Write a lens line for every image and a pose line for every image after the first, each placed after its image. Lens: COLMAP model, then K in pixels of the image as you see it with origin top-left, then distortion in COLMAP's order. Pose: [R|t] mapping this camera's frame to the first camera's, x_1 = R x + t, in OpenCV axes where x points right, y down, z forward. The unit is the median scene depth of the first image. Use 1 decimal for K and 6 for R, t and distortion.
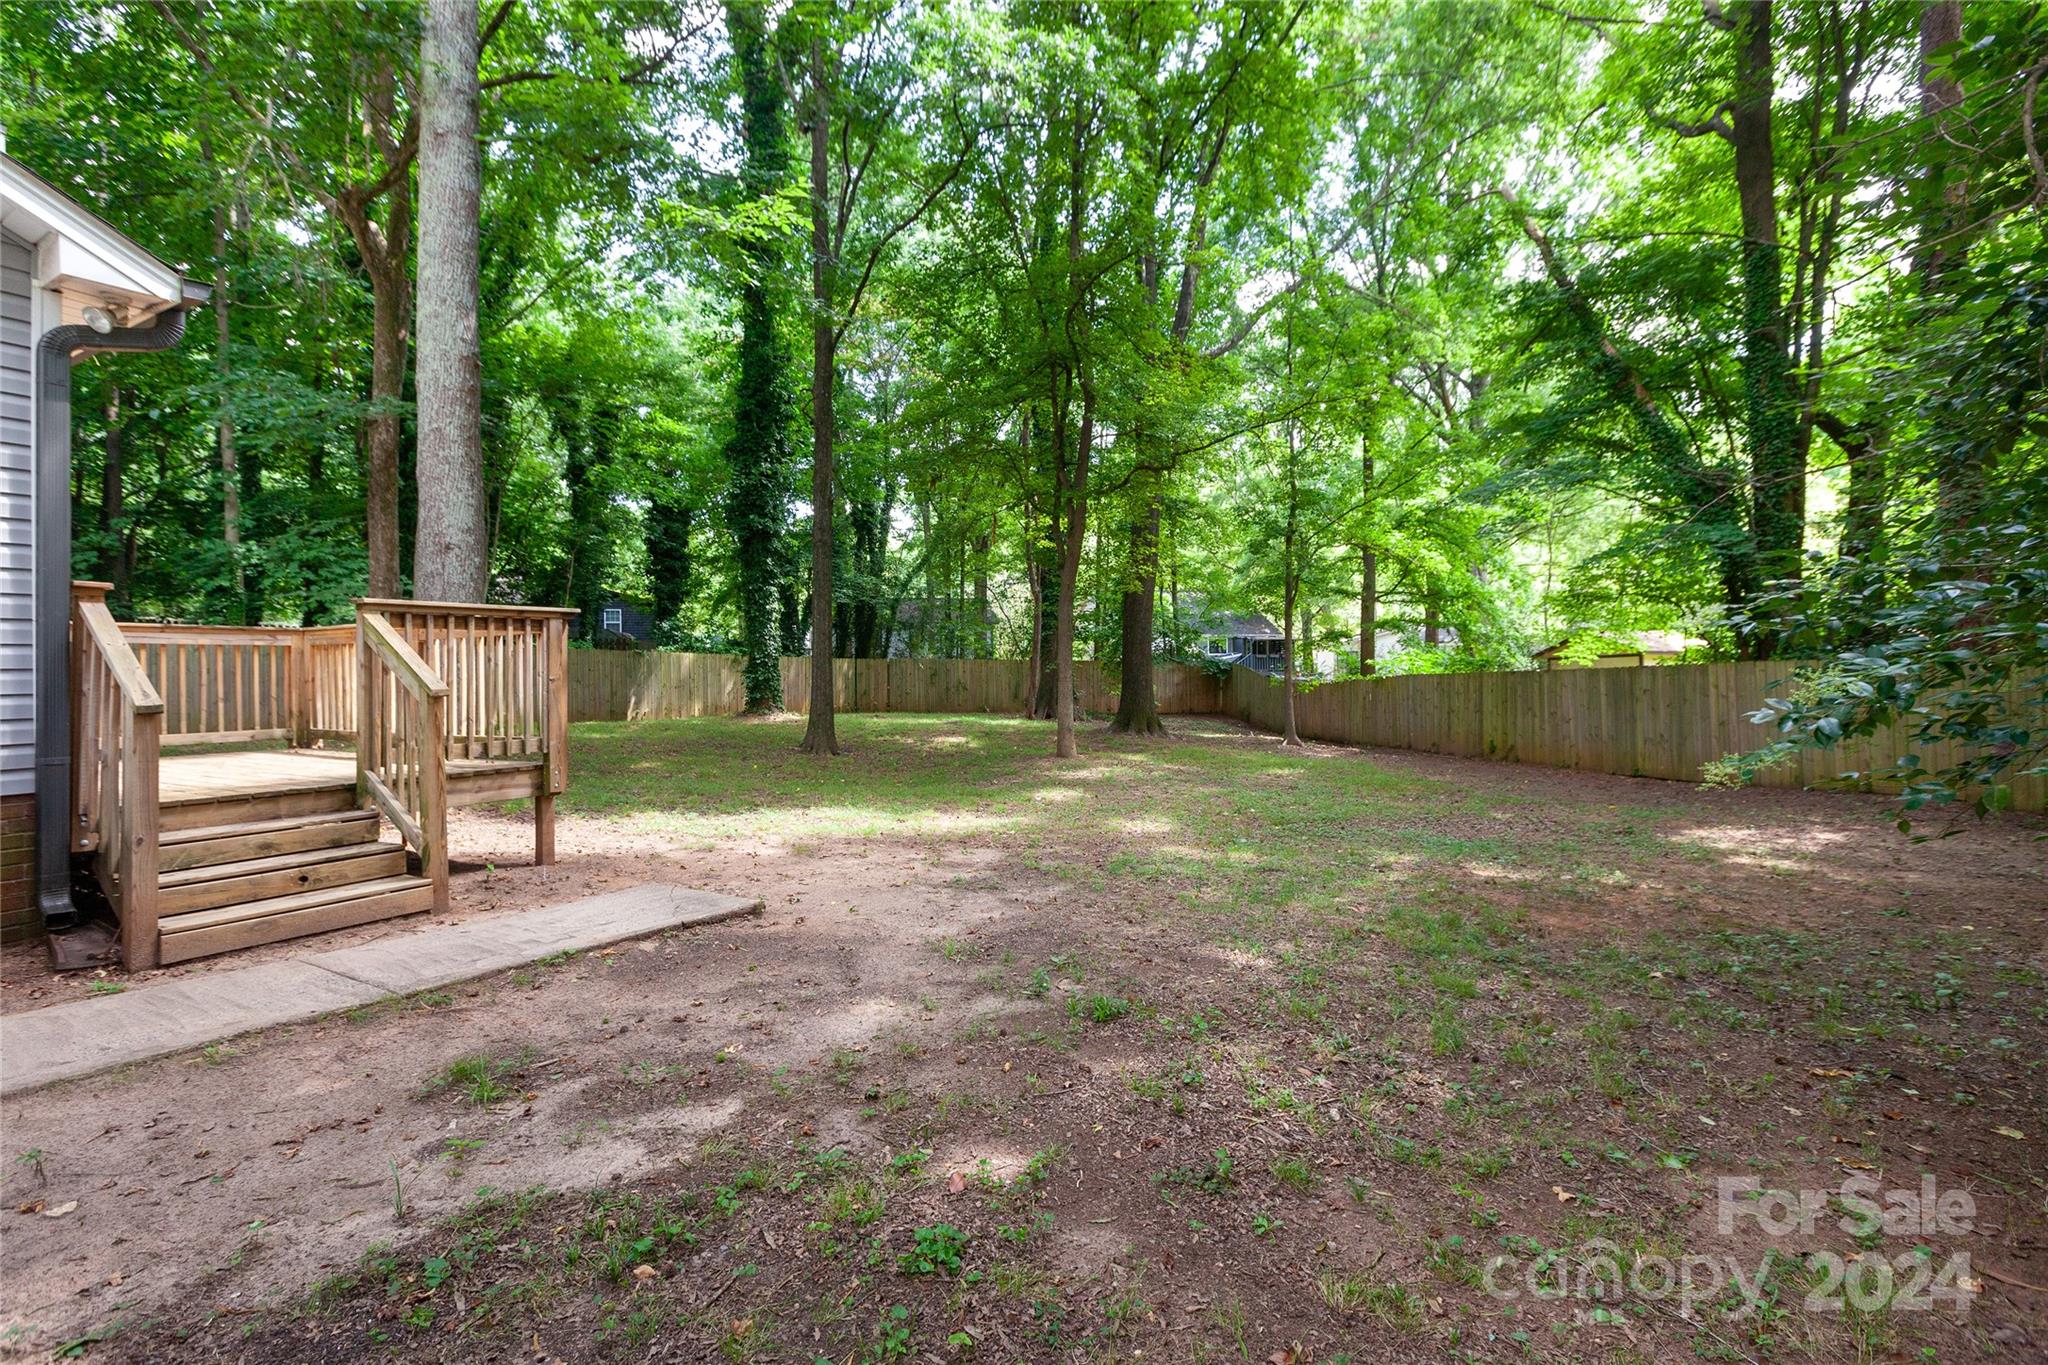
lens RADIAL K [[924.8, 0, 1036.0], [0, 924.8, 679.6], [0, 0, 1]] dist [0.001305, 0.000027]
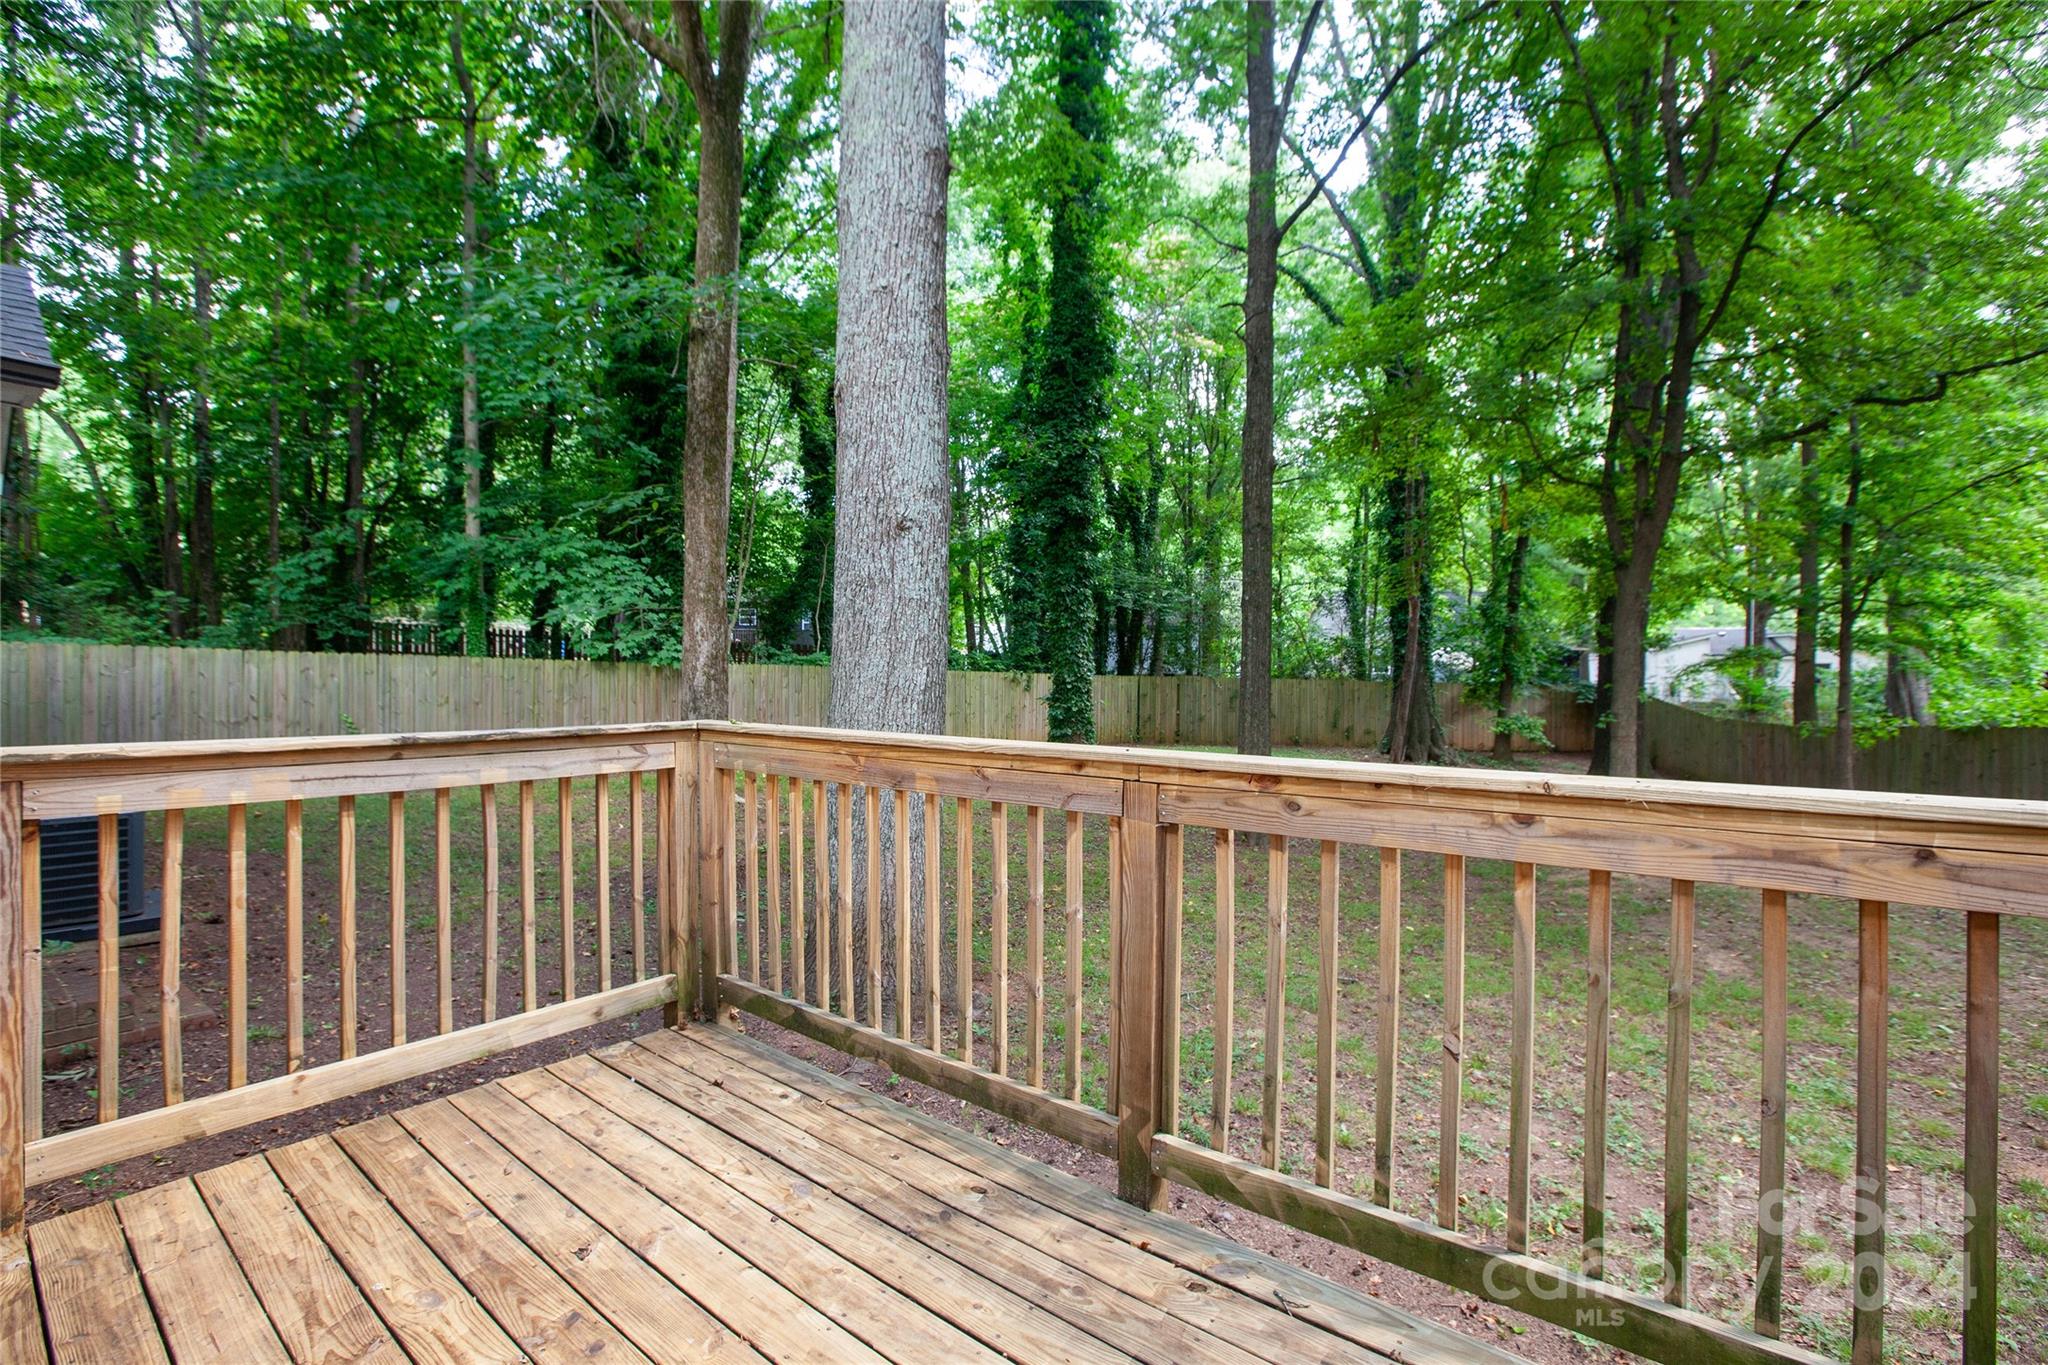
lens RADIAL K [[924.8, 0, 1014.6], [0, 924.8, 686.2], [0, 0, 1]] dist [0.001305, 0.000027]
pose [[0.985669, 0.018729, -0.167648, -0.247942], [-0.016701, 0.999769, 0.013500, -0.033705], [0.167862, -0.010507, 0.985754, 0.262582]]
